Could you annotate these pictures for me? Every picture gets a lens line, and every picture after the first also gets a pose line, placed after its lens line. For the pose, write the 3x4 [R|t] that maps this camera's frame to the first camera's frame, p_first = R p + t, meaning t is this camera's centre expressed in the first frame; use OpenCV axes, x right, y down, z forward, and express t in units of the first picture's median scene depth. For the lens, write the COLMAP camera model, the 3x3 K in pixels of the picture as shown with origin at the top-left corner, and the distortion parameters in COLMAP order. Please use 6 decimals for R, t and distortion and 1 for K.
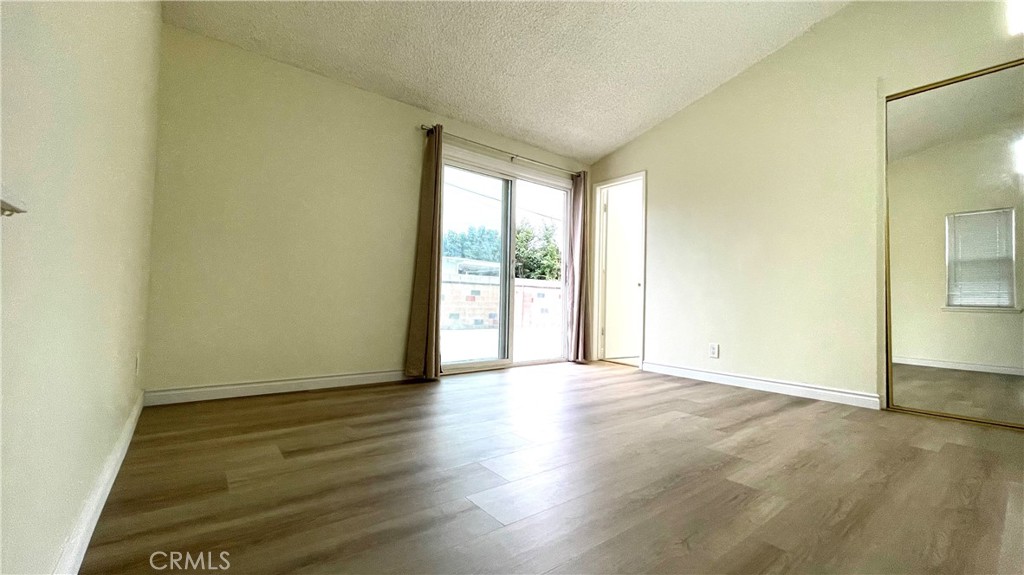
lens RADIAL K [[410.6, 0, 509.6], [0, 410.6, 288.1], [0, 0, 1]] dist [-0.001096, 0.000252]
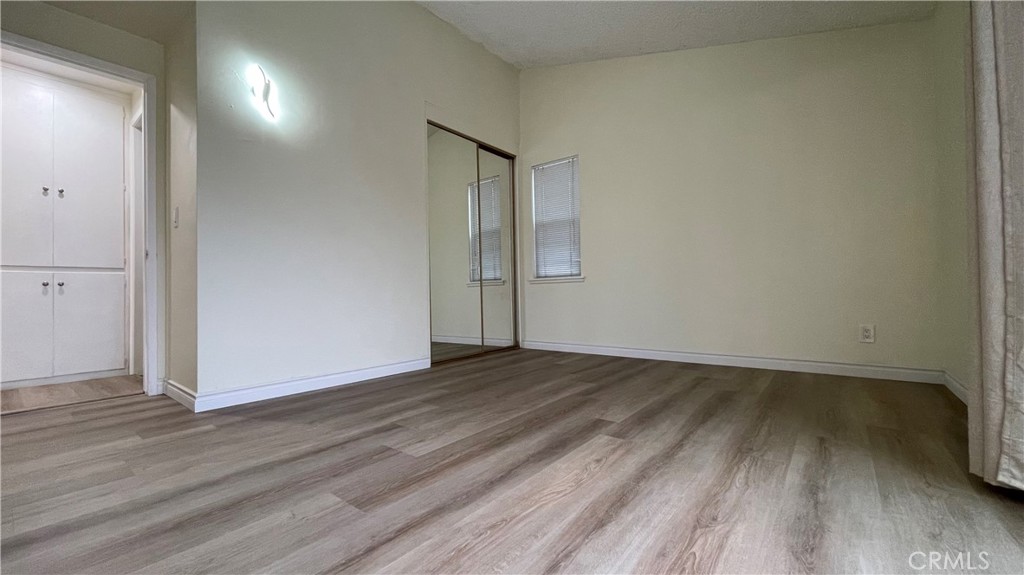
lens RADIAL K [[410.6, 0, 509.6], [0, 410.6, 288.1], [0, 0, 1]] dist [-0.001096, 0.000252]
pose [[-0.973072, -0.005459, -0.230439, 0.436266], [0.006235, 0.998730, -0.049985, 0.086847], [0.230419, -0.050076, -0.971802, 1.728133]]
